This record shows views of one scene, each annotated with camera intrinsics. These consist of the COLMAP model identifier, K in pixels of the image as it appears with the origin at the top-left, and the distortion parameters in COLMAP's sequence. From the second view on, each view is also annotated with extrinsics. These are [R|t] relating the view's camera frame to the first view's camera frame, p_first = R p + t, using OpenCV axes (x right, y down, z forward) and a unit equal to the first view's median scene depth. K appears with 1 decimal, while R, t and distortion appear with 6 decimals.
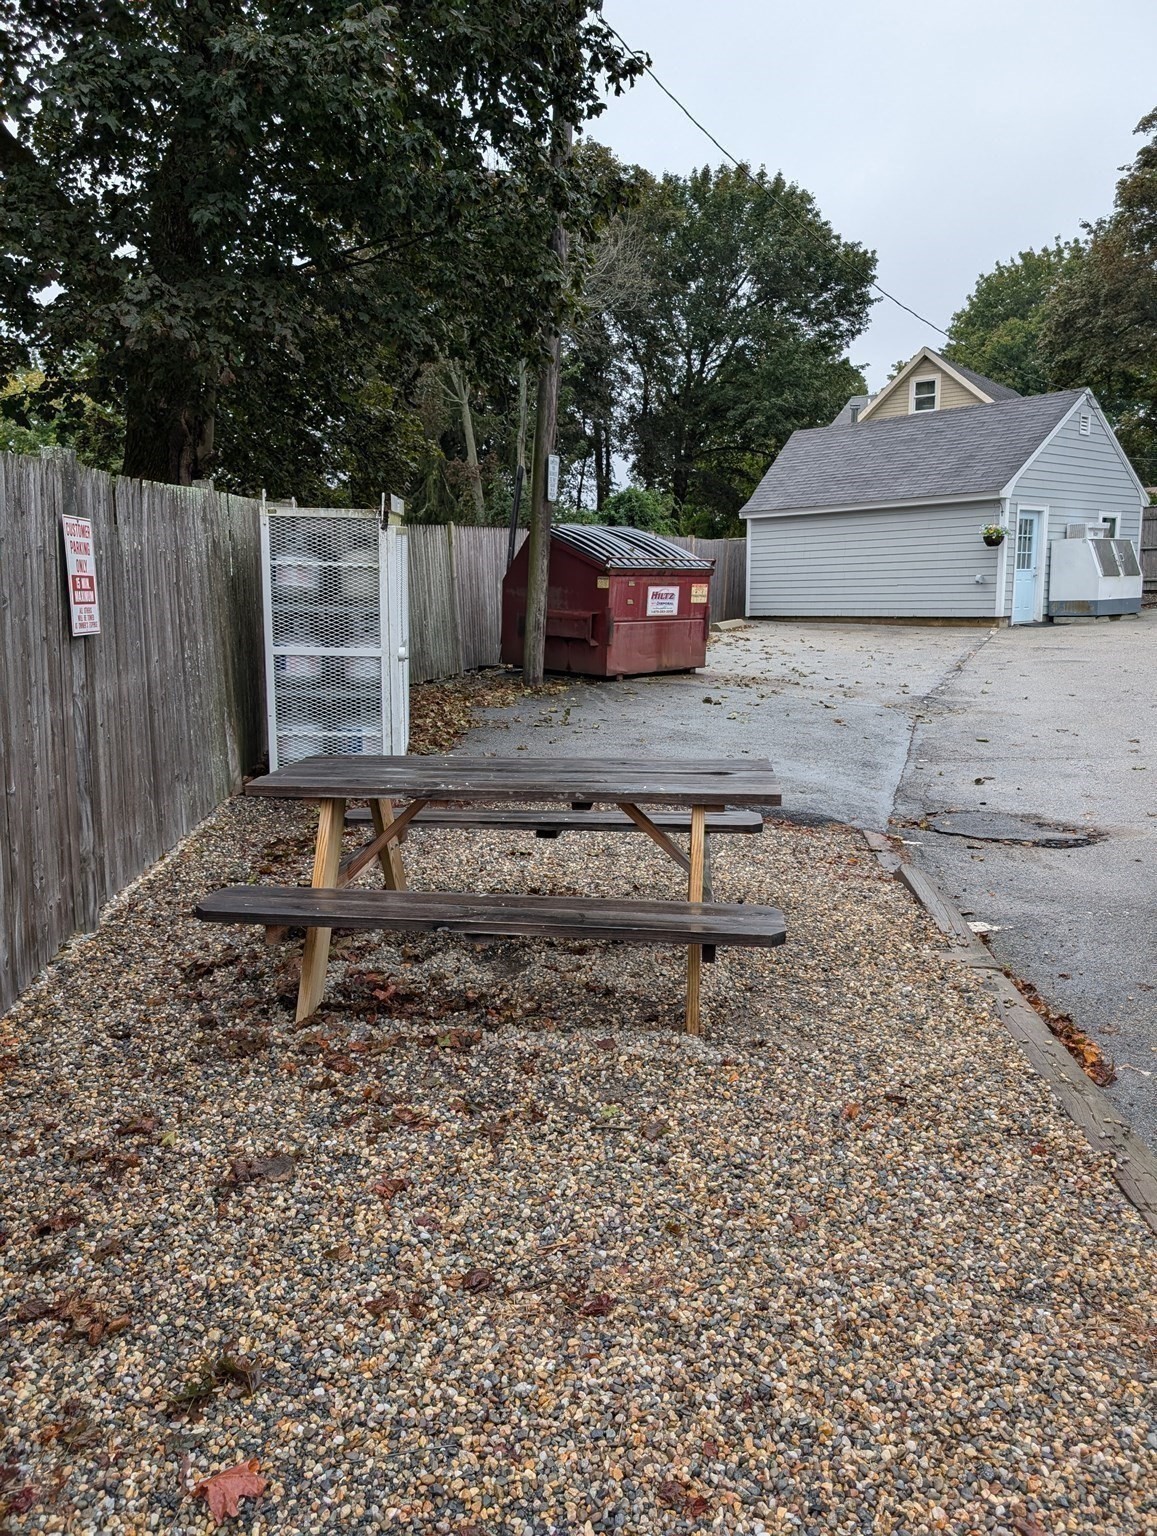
lens RADIAL K [[1115.0, 0, 578.5], [0, 1115.0, 768.0], [0, 0, 1]] dist [0.024906, -0.002490]
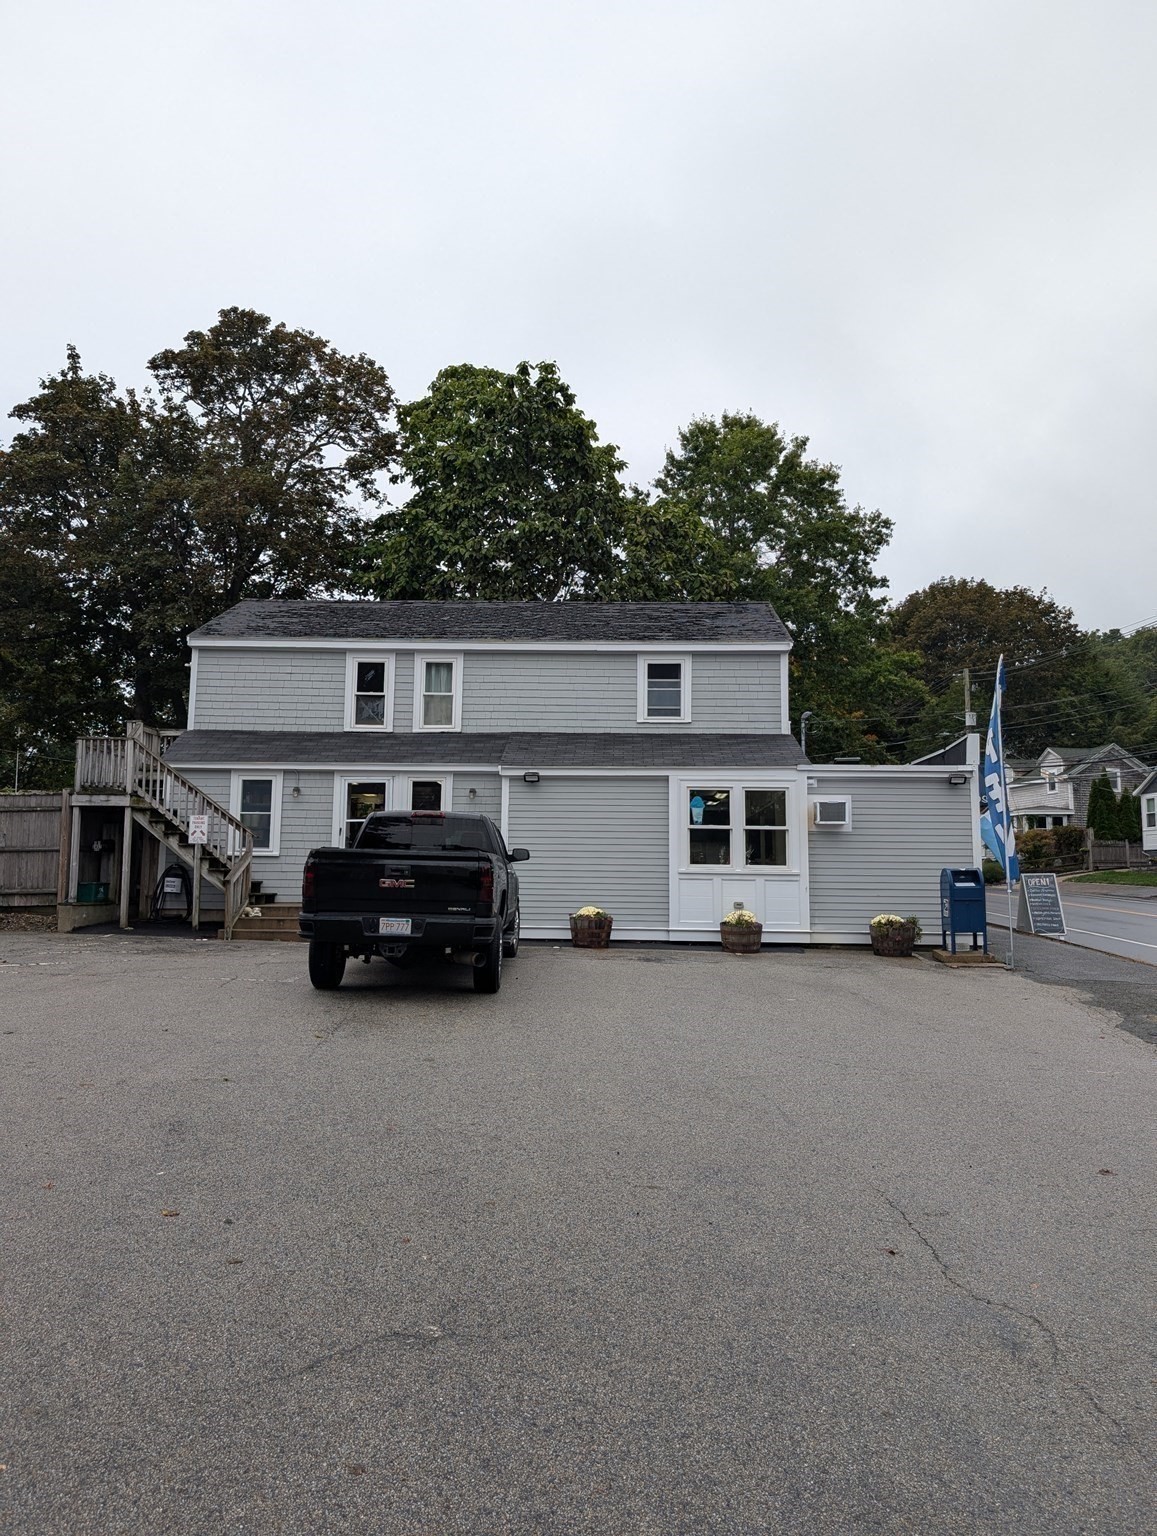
lens RADIAL K [[1101.1, 0, 570.7], [0, 1101.1, 743.4], [0, 0, 1]] dist [0.028043, -0.030049]
pose [[0.644017, 0.126723, 0.754442, 0.224312], [0.095253, 0.965227, -0.243439, -0.049605], [-0.759058, 0.228642, 0.609552, 0.246276]]
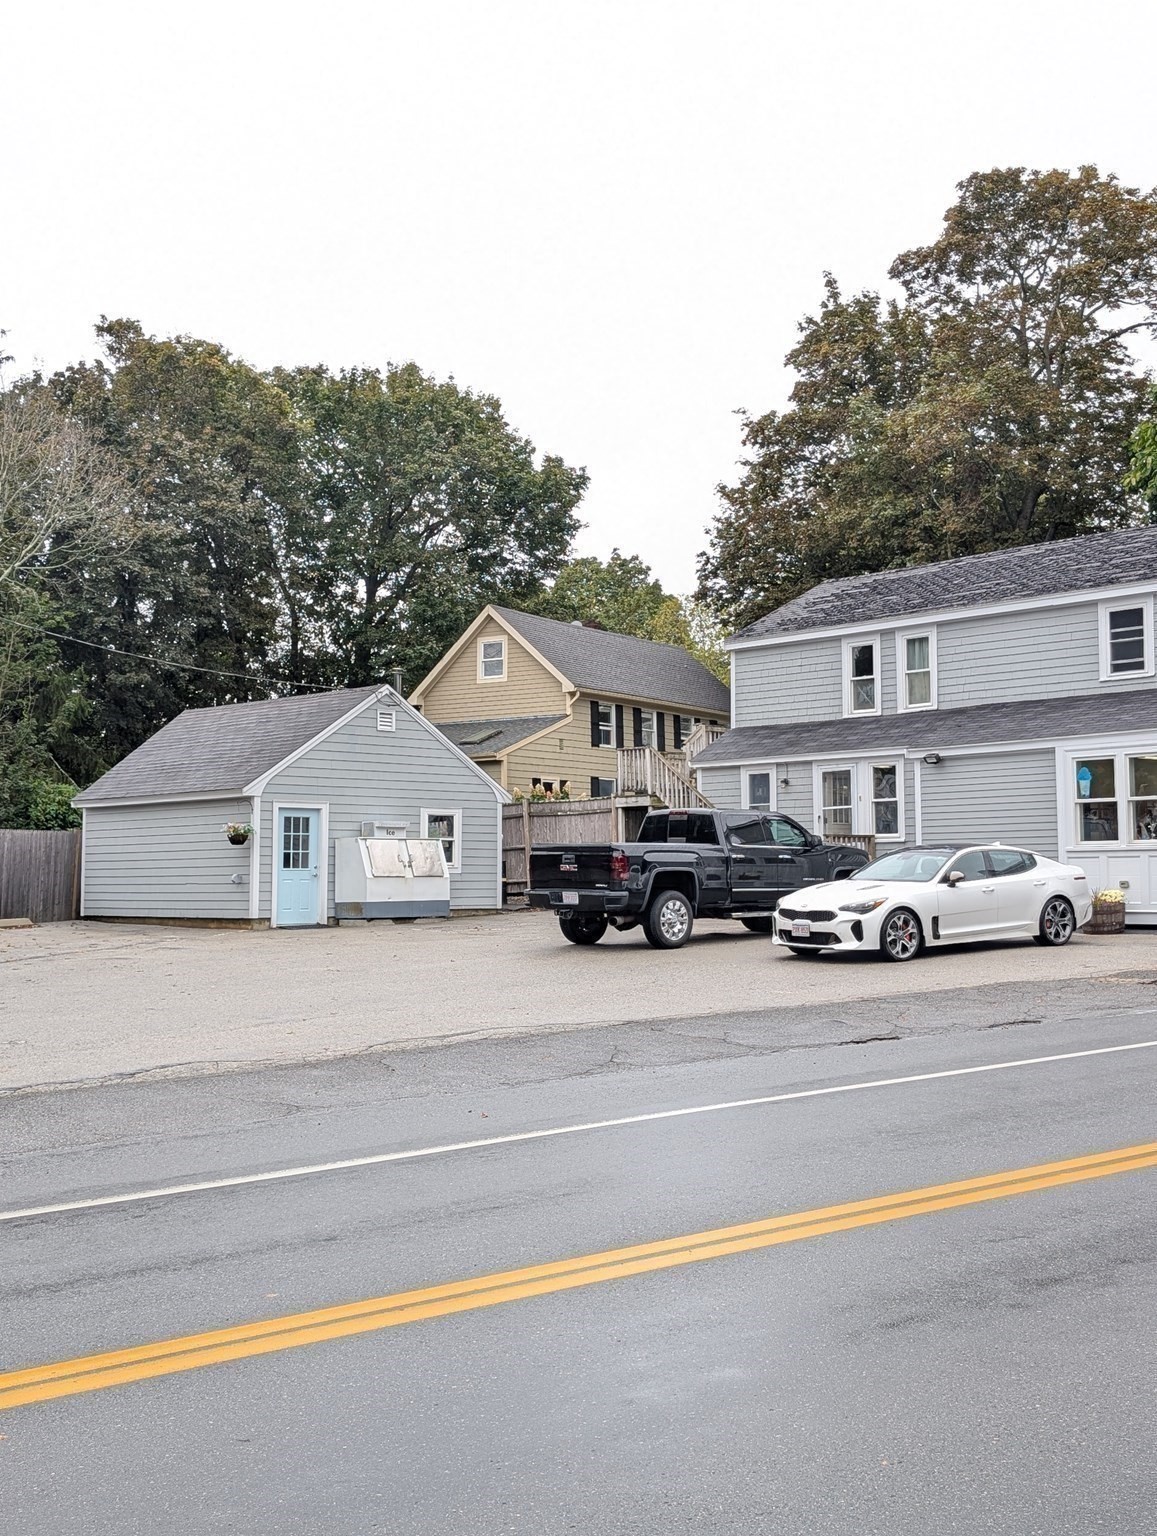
lens RADIAL K [[1769.8, 0, 578.0], [0, 1769.8, 750.8], [0, 0, 1]] dist [0.168005, -0.630766]
pose [[0.998987, 0.017396, 0.041500, 0.486973], [-0.007459, 0.973508, -0.228531, 0.056757], [-0.044376, 0.227990, 0.972652, -0.419224]]
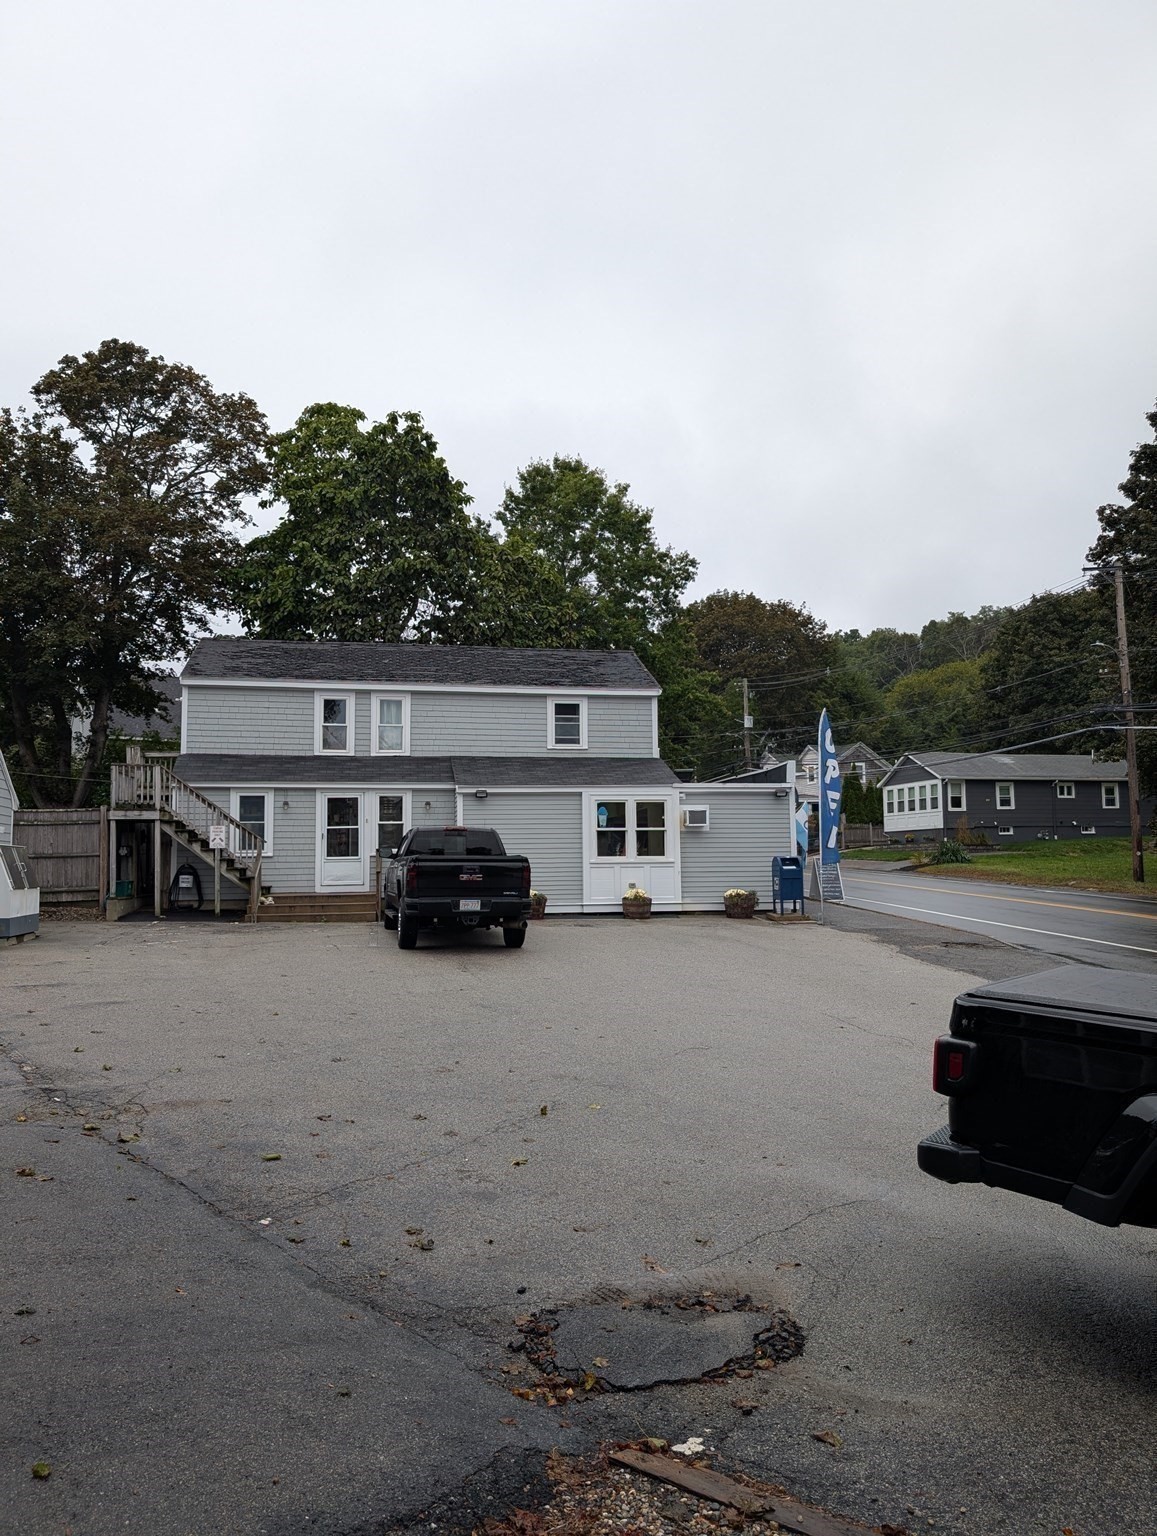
lens RADIAL K [[1101.2, 0, 580.4], [0, 1101.2, 763.9], [0, 0, 1]] dist [0.030074, -0.021087]
pose [[0.464237, 0.098913, 0.880171, -0.059596], [0.140039, 0.973048, -0.183212, -0.043764], [-0.874570, 0.208312, 0.437873, 0.208789]]
